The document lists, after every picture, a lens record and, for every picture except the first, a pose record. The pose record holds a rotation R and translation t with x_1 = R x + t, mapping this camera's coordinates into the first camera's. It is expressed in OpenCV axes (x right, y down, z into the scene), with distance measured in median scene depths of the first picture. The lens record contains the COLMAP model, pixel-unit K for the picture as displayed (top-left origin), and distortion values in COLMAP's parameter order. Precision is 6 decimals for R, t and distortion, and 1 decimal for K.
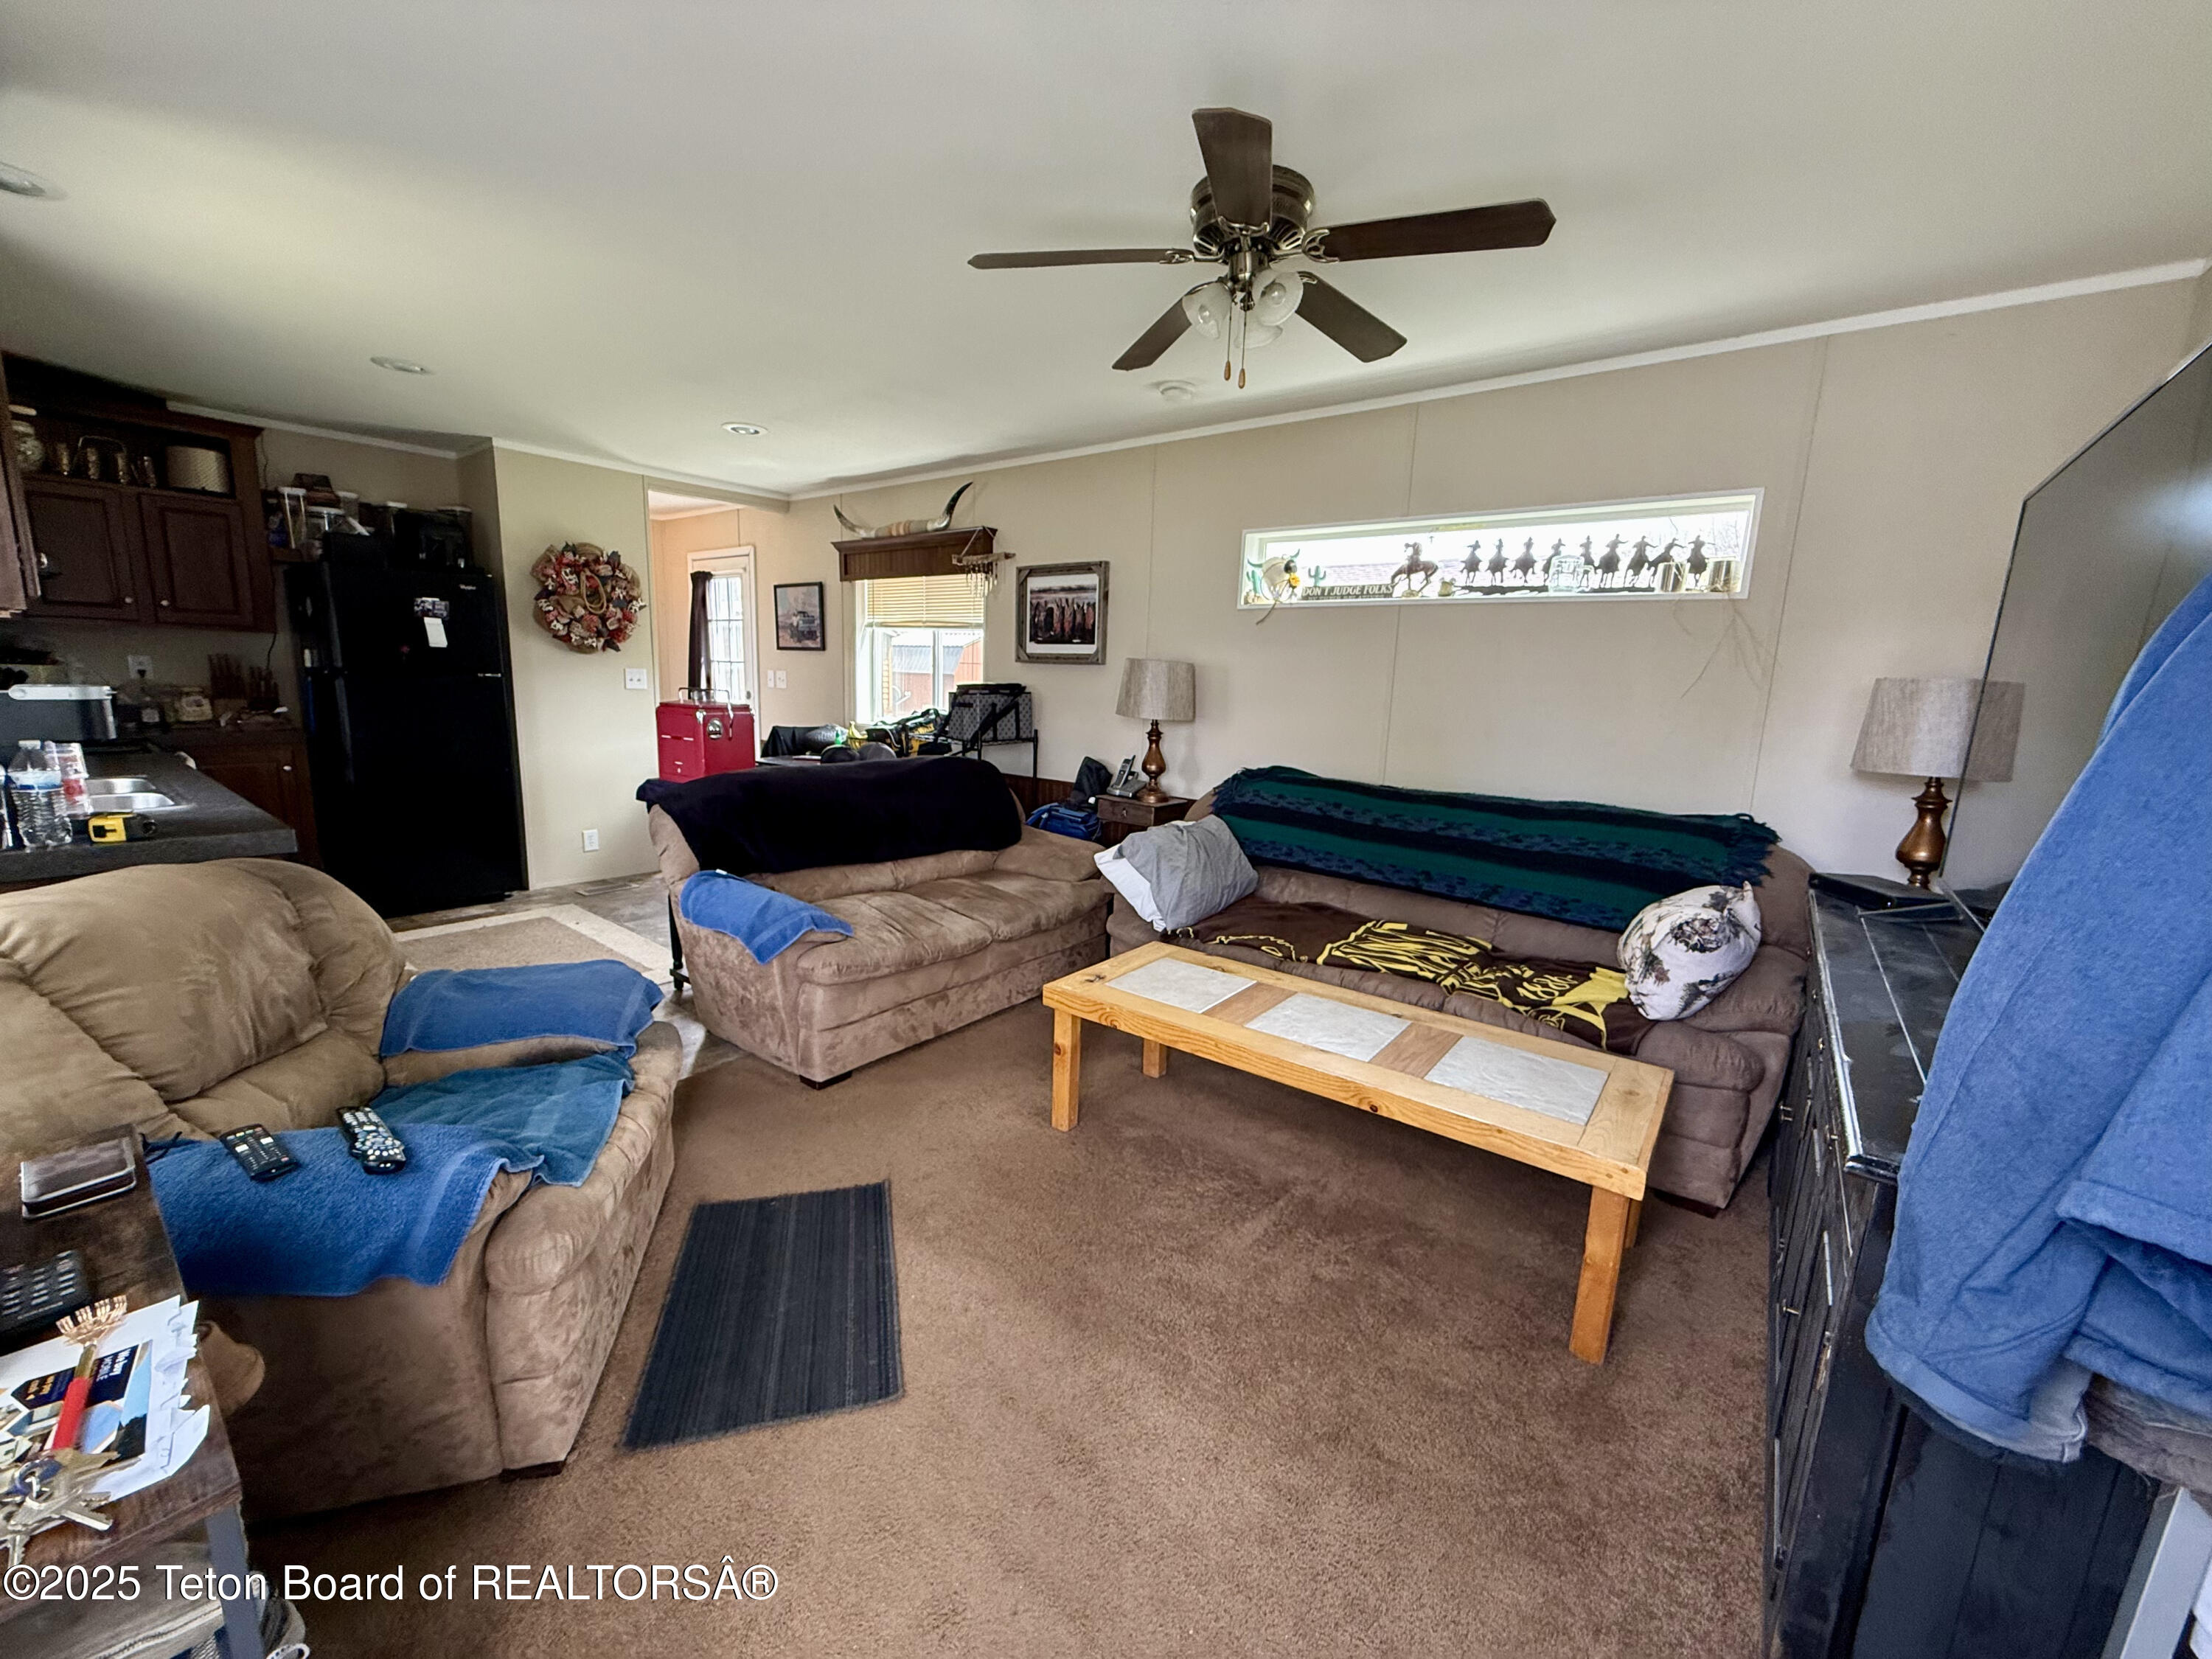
lens RADIAL K [[885.1, 0, 1105.2], [0, 885.1, 835.6], [0, 0, 1]] dist [-0.002244, -0.000615]
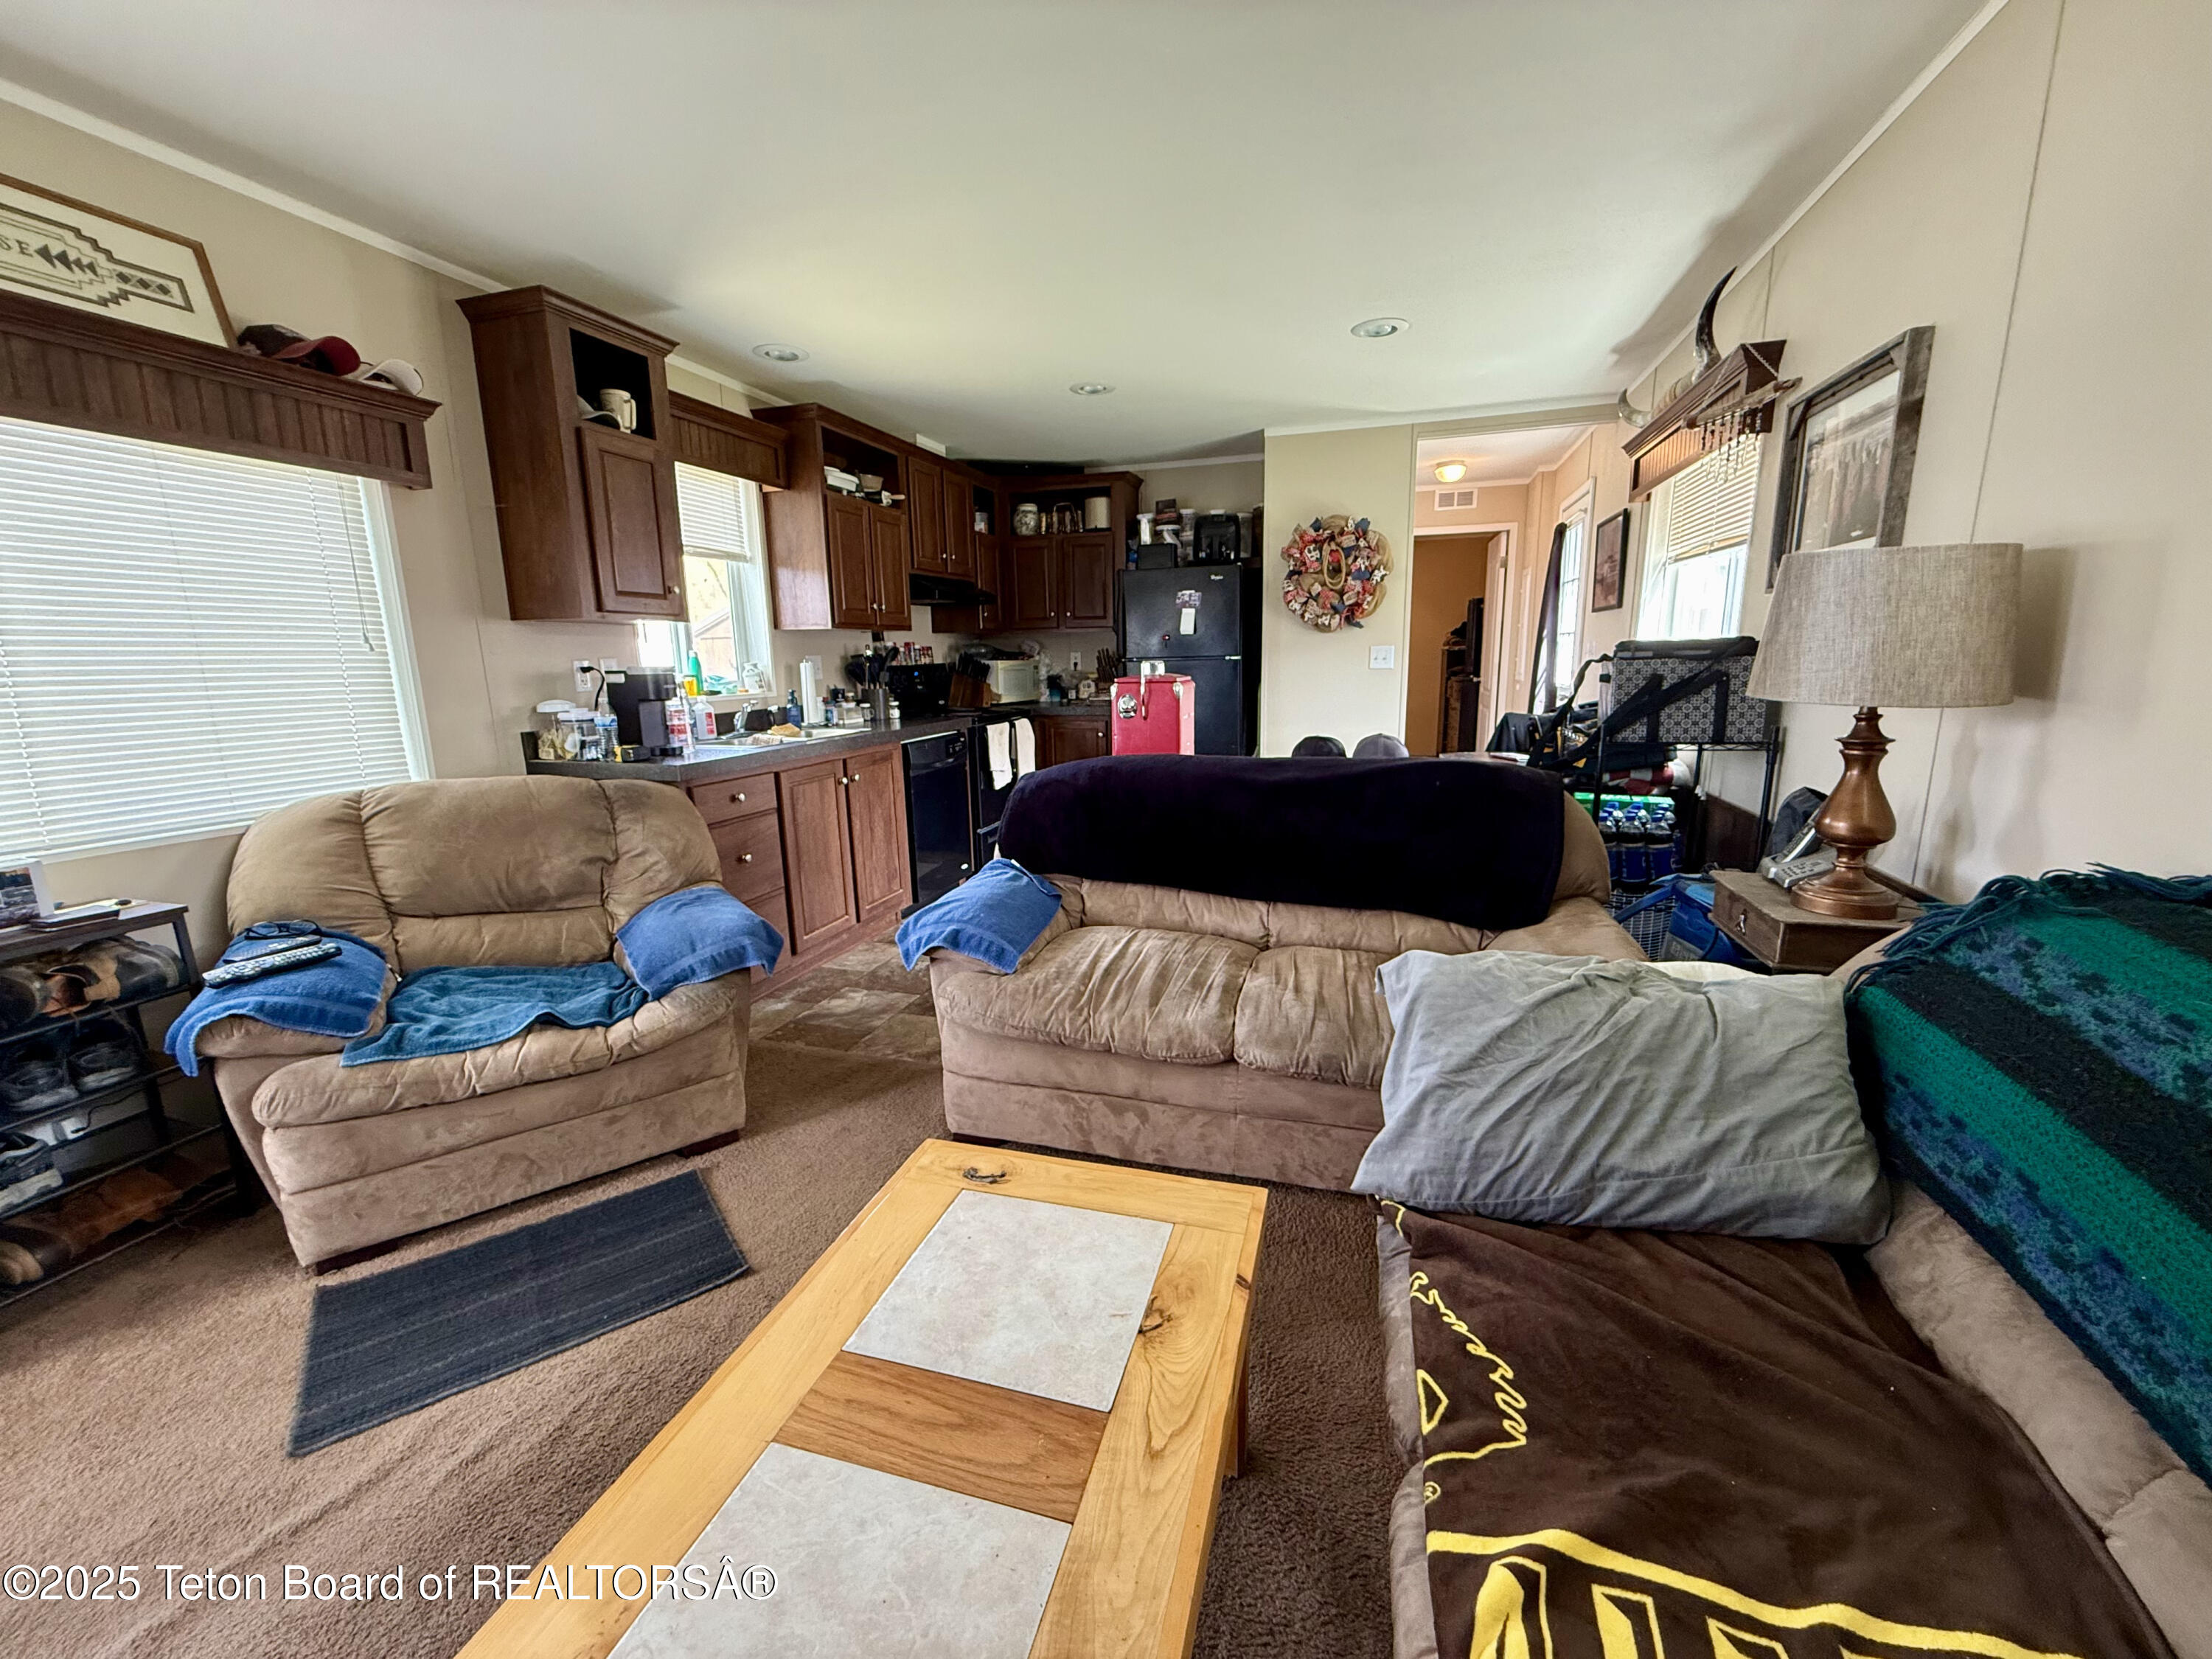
lens RADIAL K [[885.1, 0, 1104.8], [0, 885.1, 830.3], [0, 0, 1]] dist [-0.002244, -0.000615]
pose [[0.351526, 0.141650, -0.925400, 0.277256], [-0.139287, 0.985398, 0.097924, -0.060977], [0.925758, 0.094473, 0.366123, 0.497686]]
